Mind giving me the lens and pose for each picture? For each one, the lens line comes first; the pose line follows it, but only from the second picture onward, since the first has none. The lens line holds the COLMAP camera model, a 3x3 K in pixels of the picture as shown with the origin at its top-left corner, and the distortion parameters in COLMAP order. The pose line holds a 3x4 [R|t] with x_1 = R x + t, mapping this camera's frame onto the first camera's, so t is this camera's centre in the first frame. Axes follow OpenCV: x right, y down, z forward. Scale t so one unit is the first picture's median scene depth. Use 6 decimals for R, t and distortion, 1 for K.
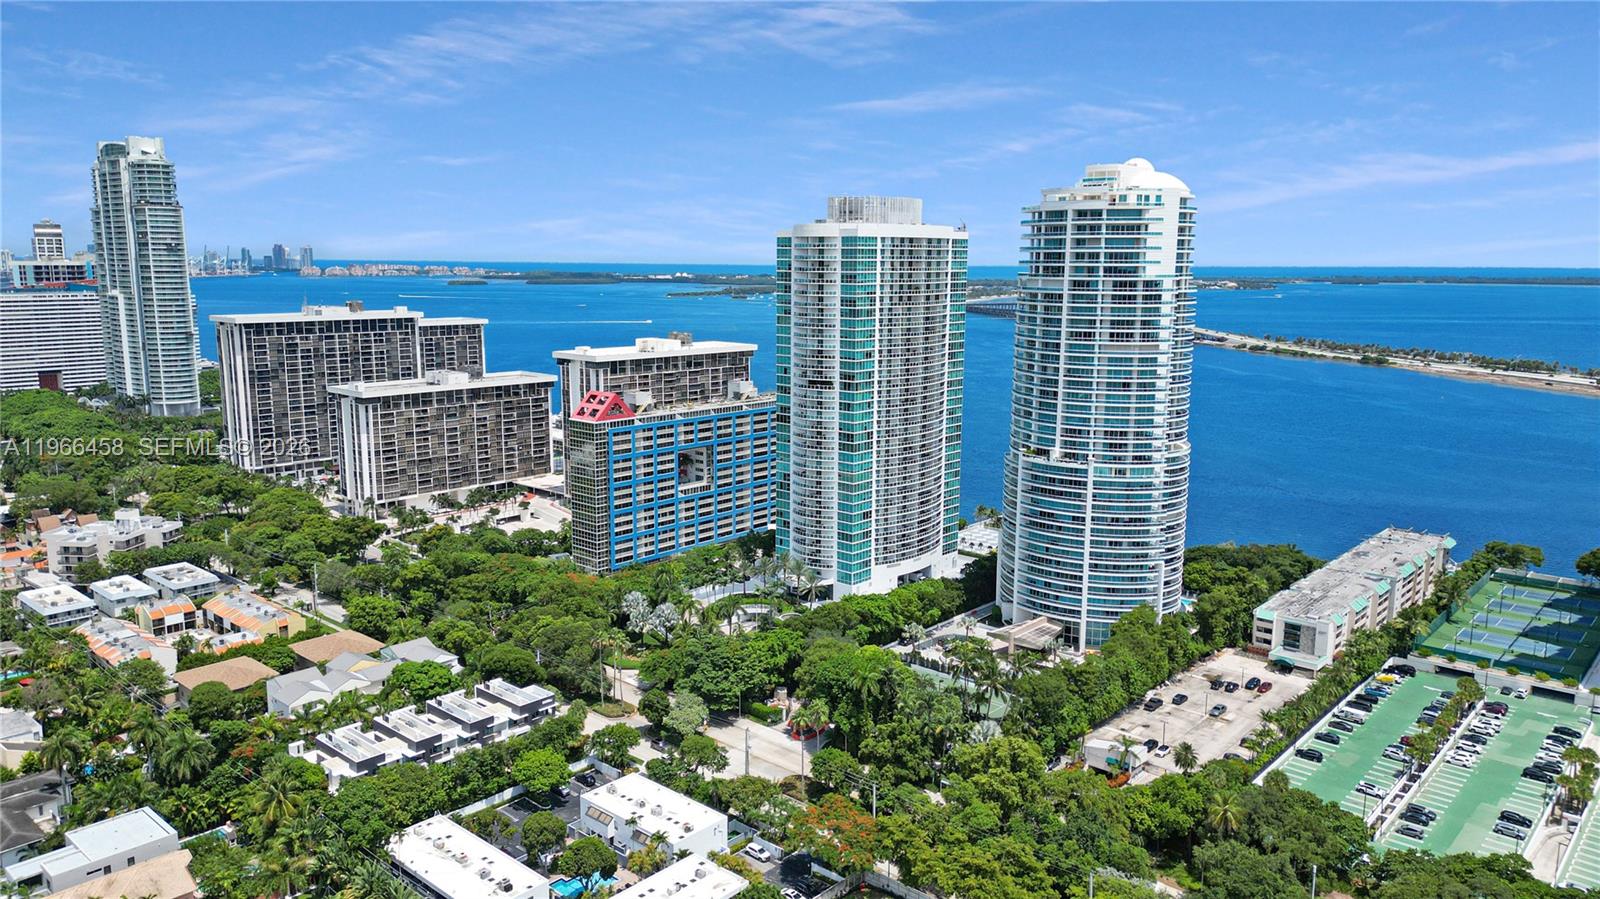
lens RADIAL K [[1119.4, 0, 811.0], [0, 1119.4, 452.1], [0, 0, 1]] dist [0.131740, -0.235177]
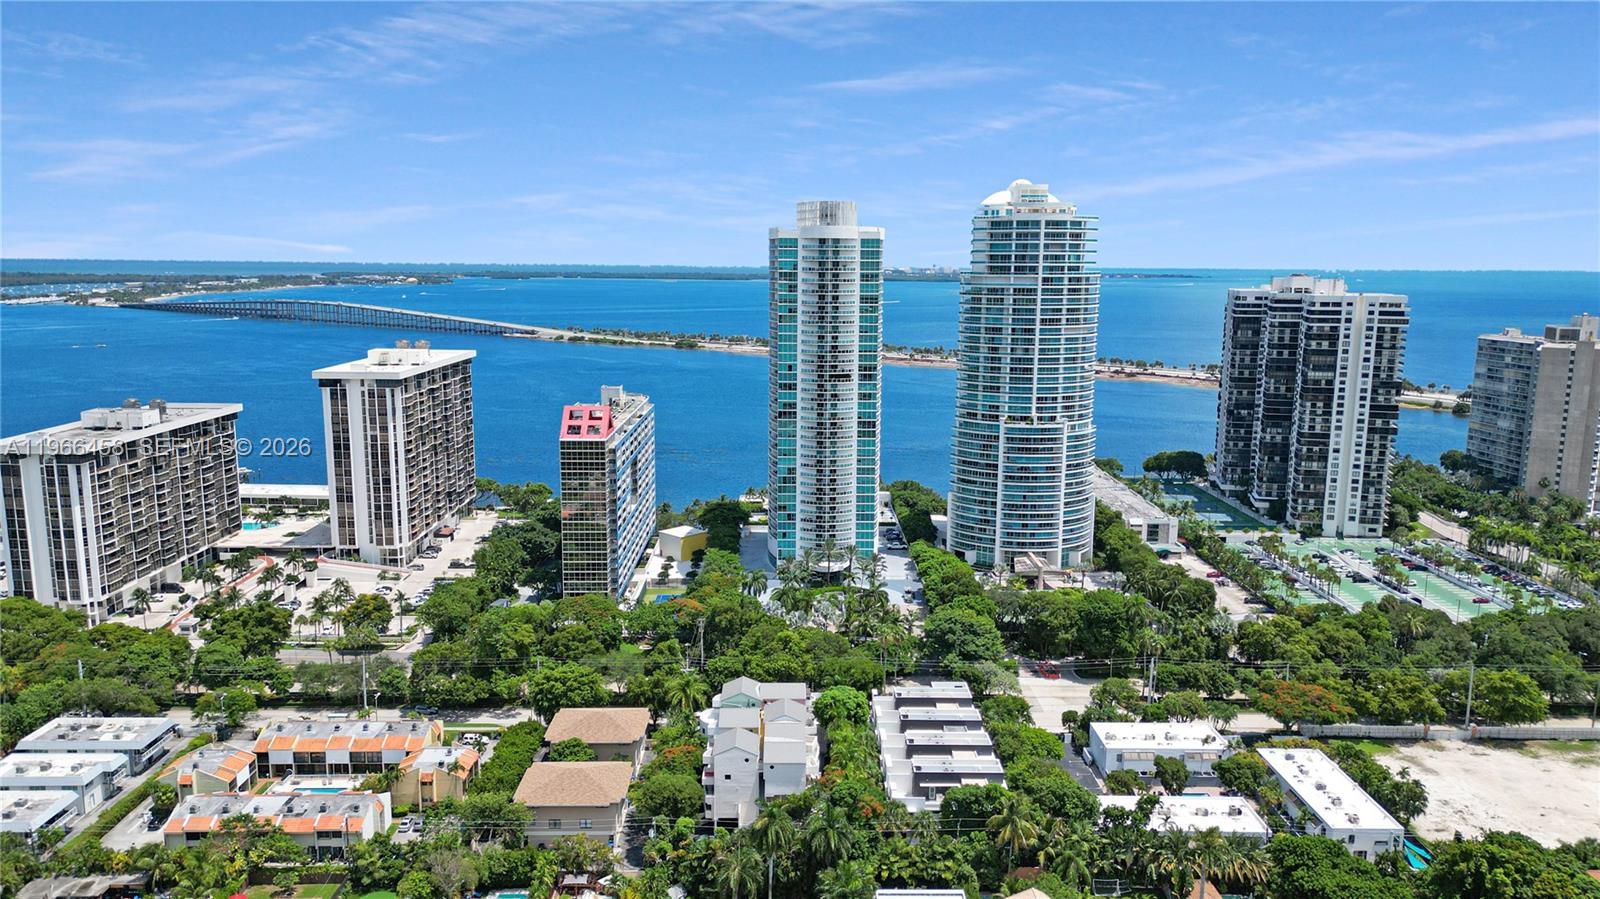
lens RADIAL K [[1119.4, 0, 811.0], [0, 1119.4, 452.1], [0, 0, 1]] dist [0.131740, -0.235177]
pose [[0.736223, -0.114610, 0.666964, -0.727752], [0.111534, 0.992627, 0.047456, -0.043892], [-0.667485, 0.039451, 0.743577, 0.231269]]
